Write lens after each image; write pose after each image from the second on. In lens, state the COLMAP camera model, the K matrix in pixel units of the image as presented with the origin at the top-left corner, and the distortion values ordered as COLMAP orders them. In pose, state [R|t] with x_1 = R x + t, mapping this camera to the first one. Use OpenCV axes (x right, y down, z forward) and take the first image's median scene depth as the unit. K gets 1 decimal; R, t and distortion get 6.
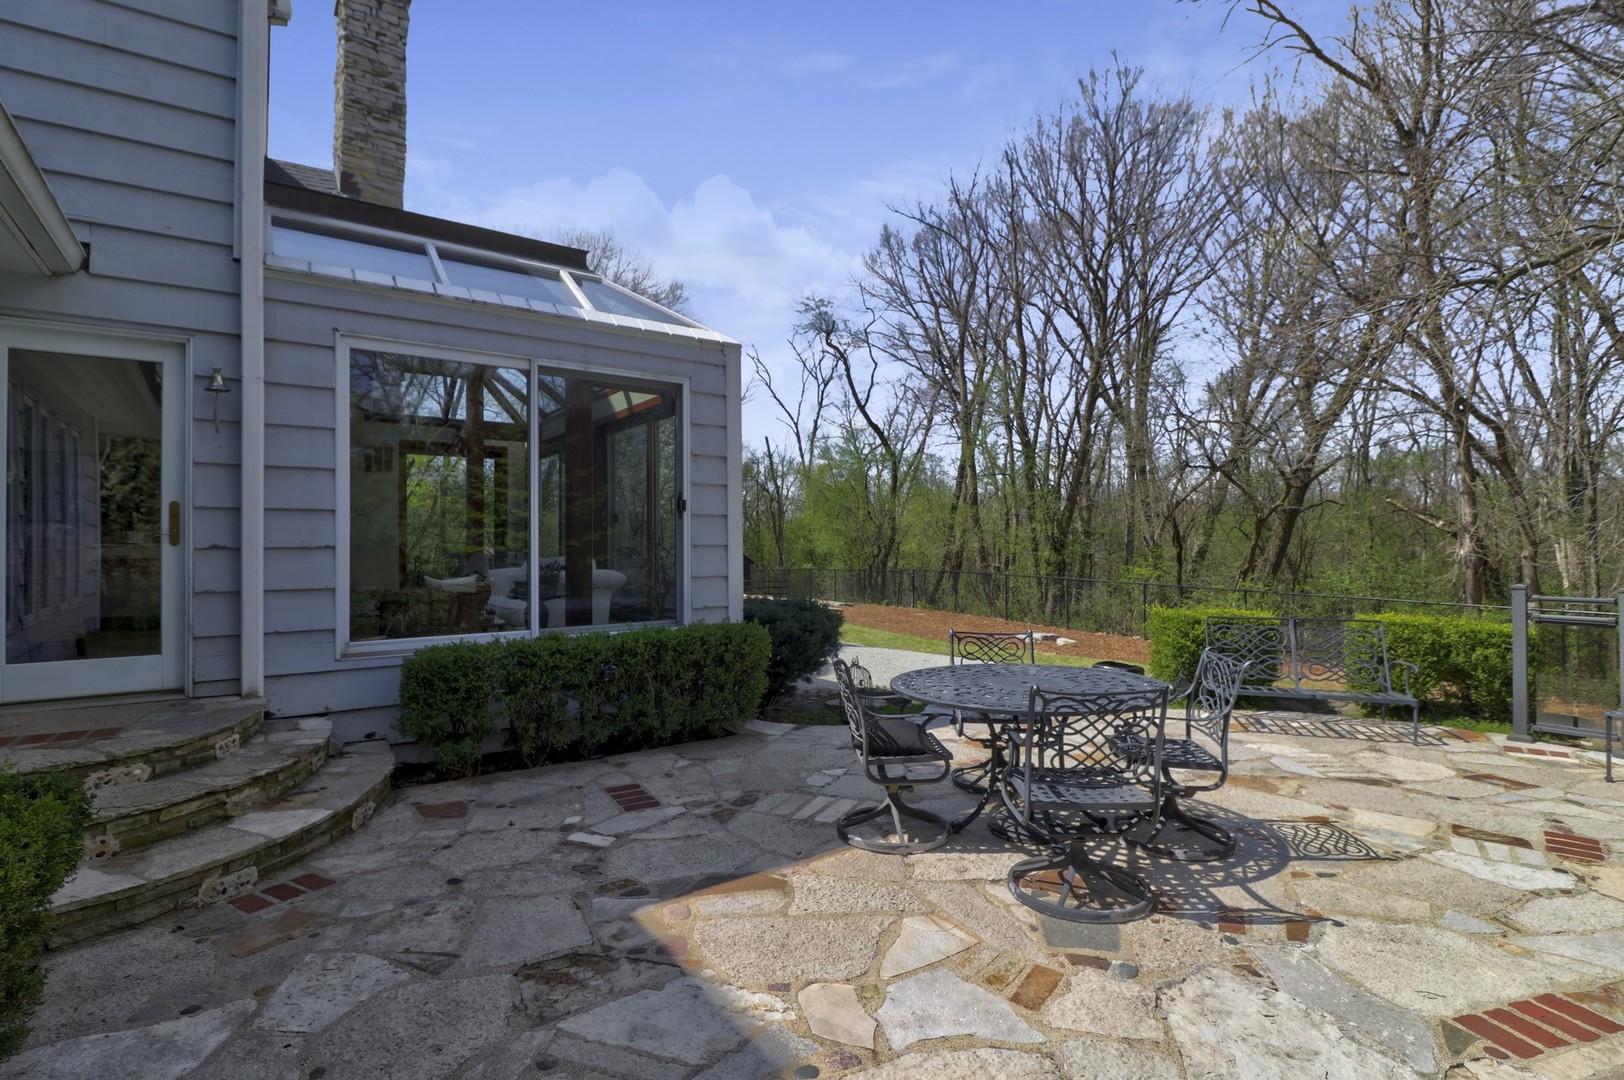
lens RADIAL K [[752.0, 0, 812.0], [0, 752.0, 540.0], [0, 0, 1]] dist [-0.001025, -0.011812]
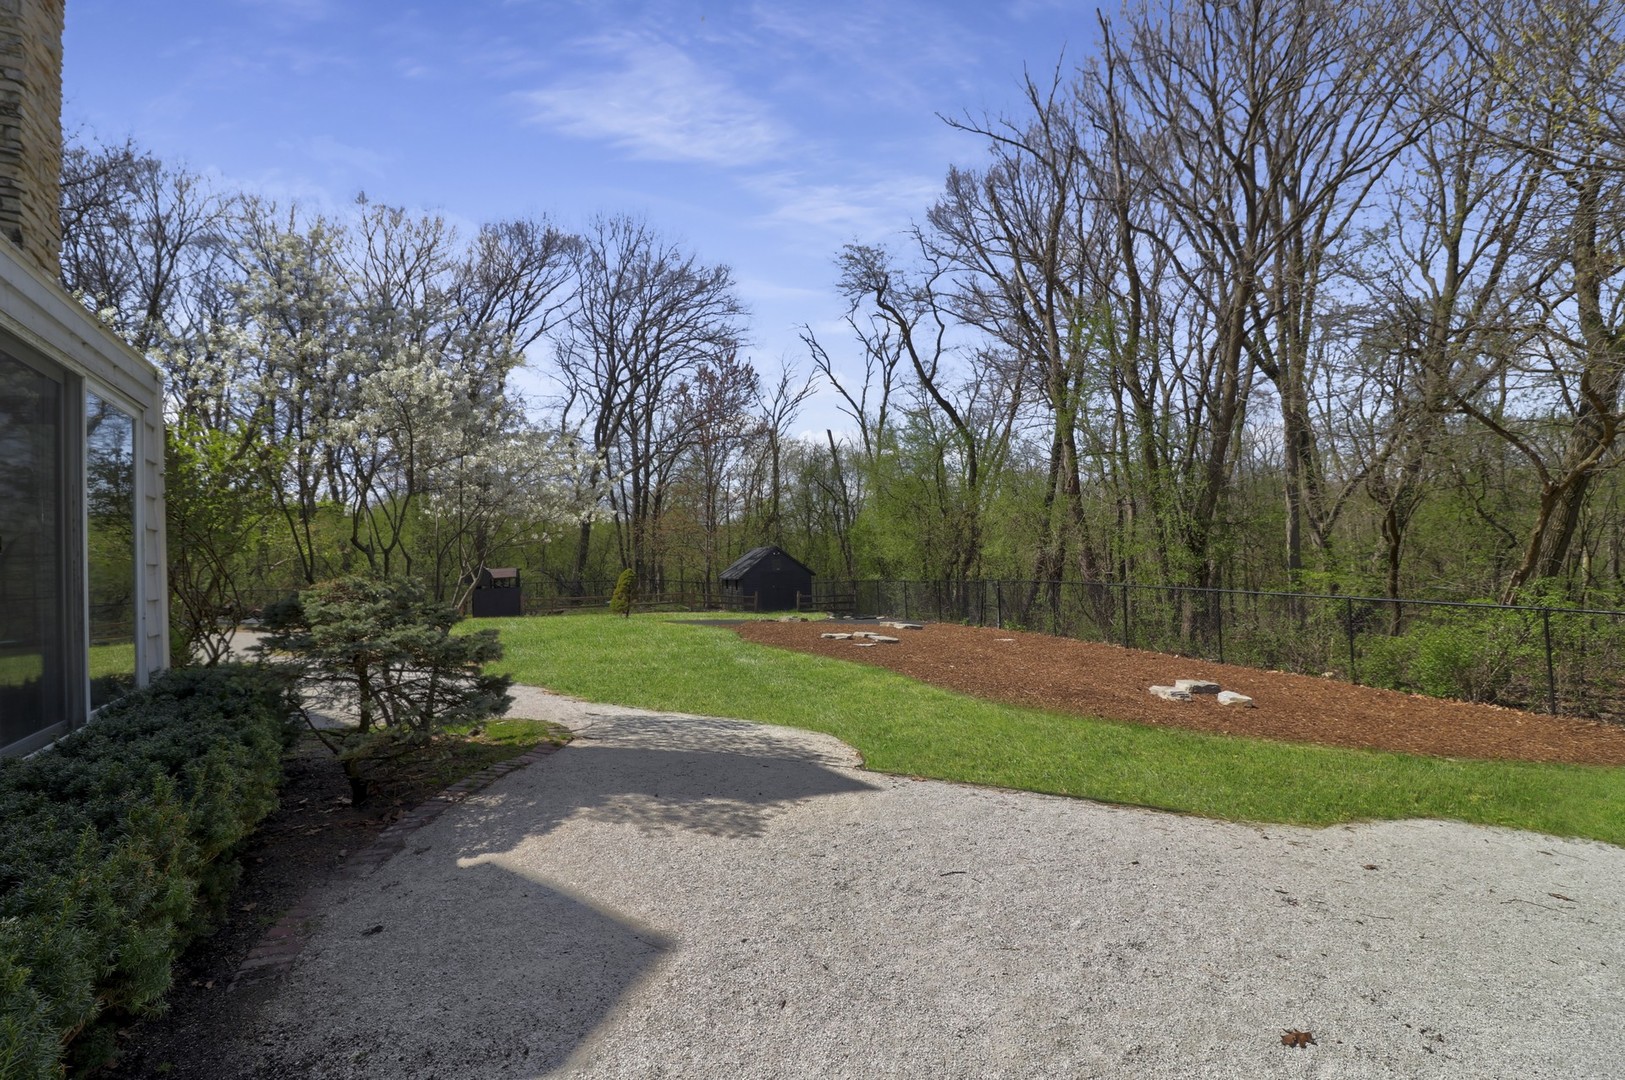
lens RADIAL K [[767.2, 0, 815.8], [0, 767.2, 528.0], [0, 0, 1]] dist [-0.001152, -0.011596]
pose [[0.992556, -0.039090, -0.115346, 0.035684], [0.036638, 0.999057, -0.023298, -0.002675], [0.116148, 0.018899, 0.993052, 0.164526]]
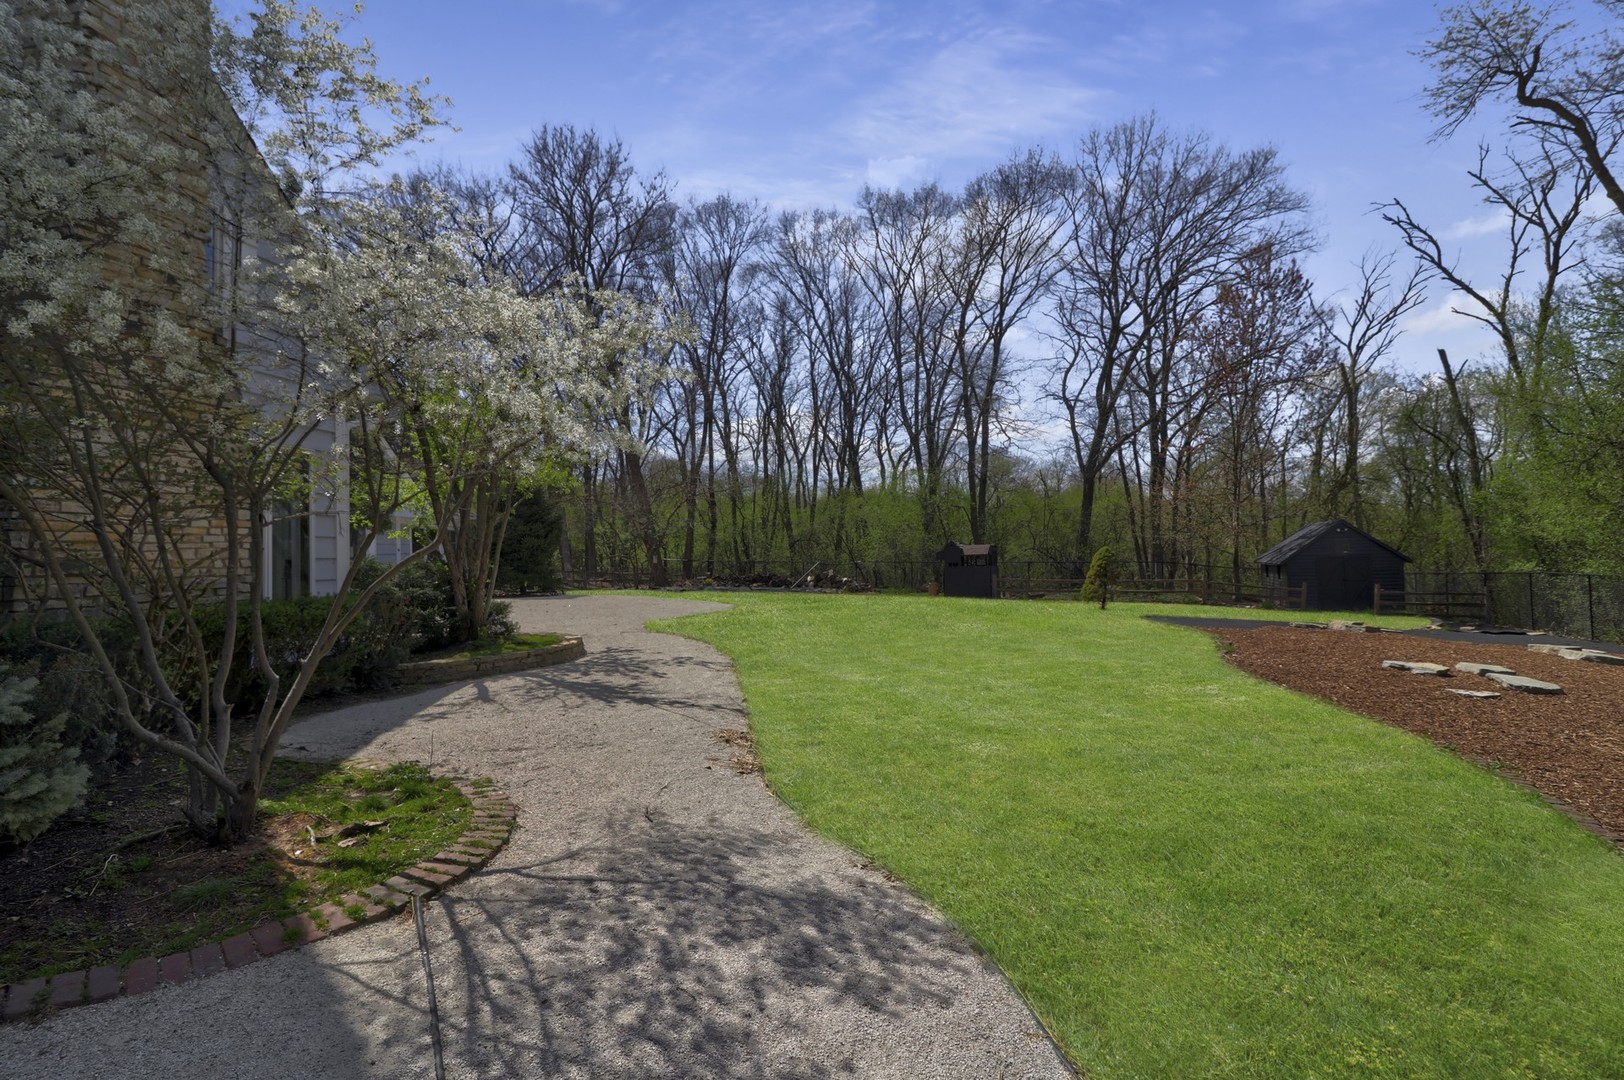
lens RADIAL K [[766.7, 0, 815.3], [0, 766.7, 528.0], [0, 0, 1]] dist [-0.001152, -0.011596]
pose [[0.691723, -0.038021, -0.721161, 0.040926], [0.030315, 0.999262, -0.023605, 0.006463], [0.721526, -0.005534, 0.692365, 0.331658]]
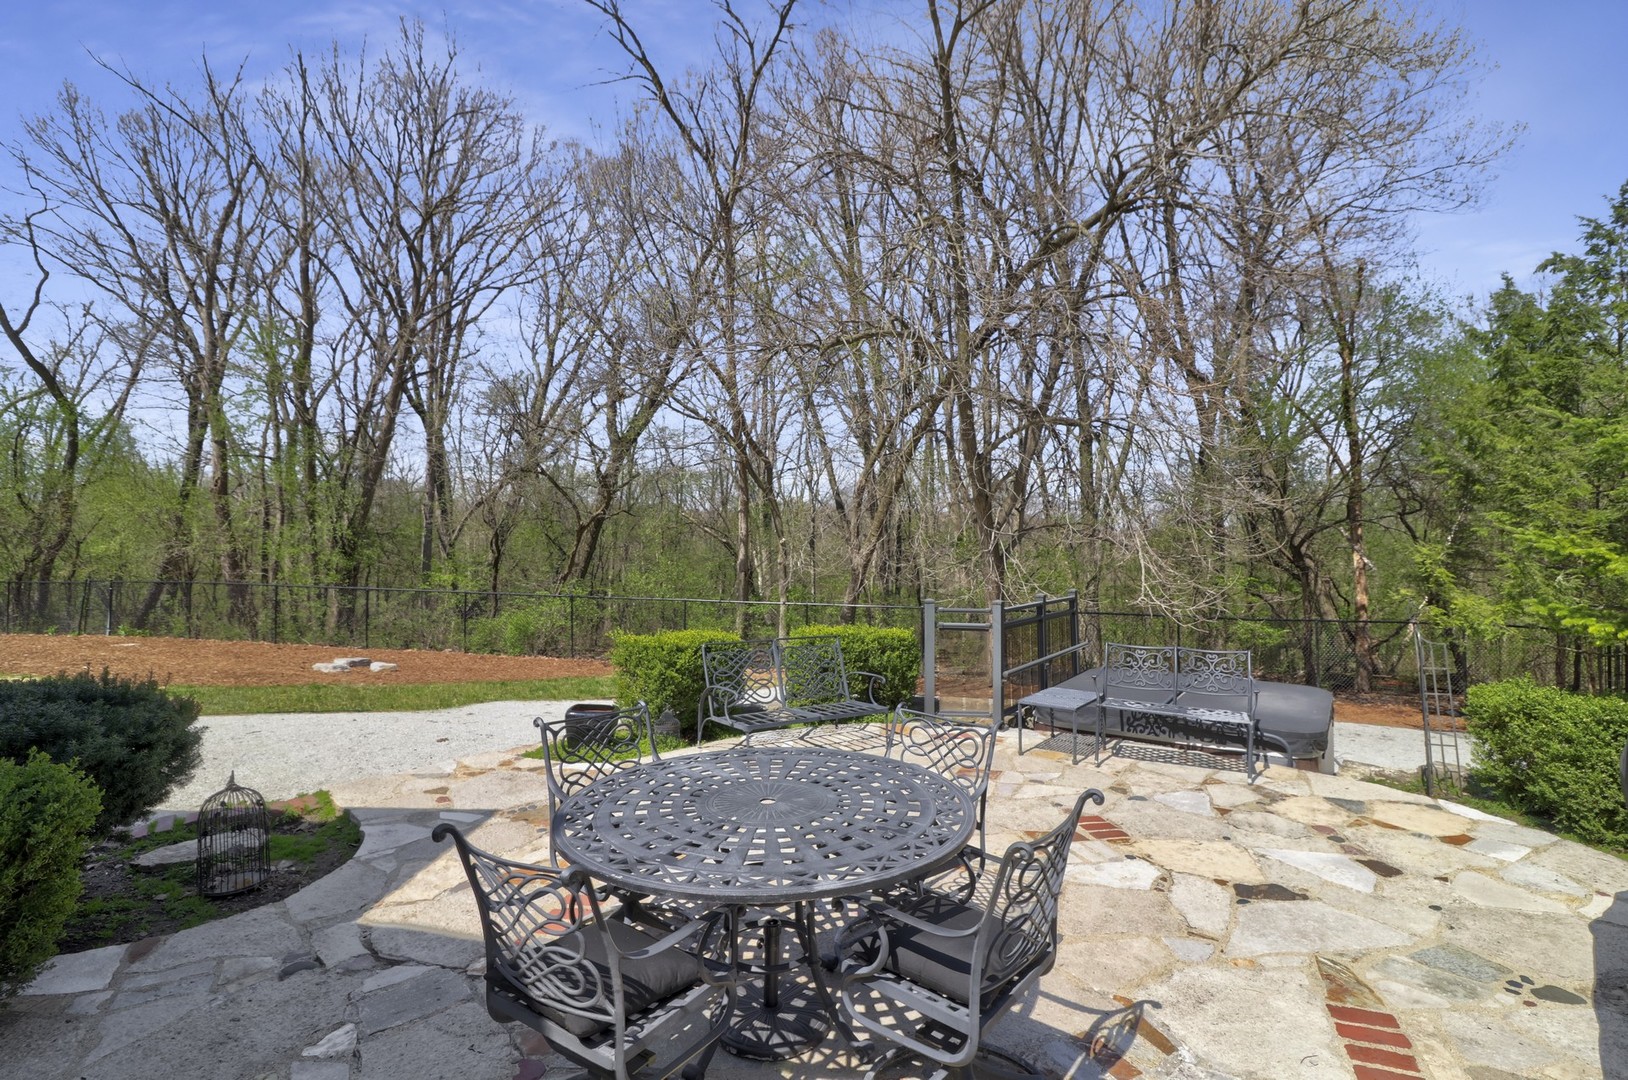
lens RADIAL K [[753.9, 0, 814.0], [0, 753.9, 540.0], [0, 0, 1]] dist [-0.001025, -0.011812]
pose [[0.603599, 0.017416, 0.797098, -0.022518], [-0.017616, 0.999809, -0.008505, -0.003657], [-0.797093, -0.008908, 0.603790, 0.056654]]
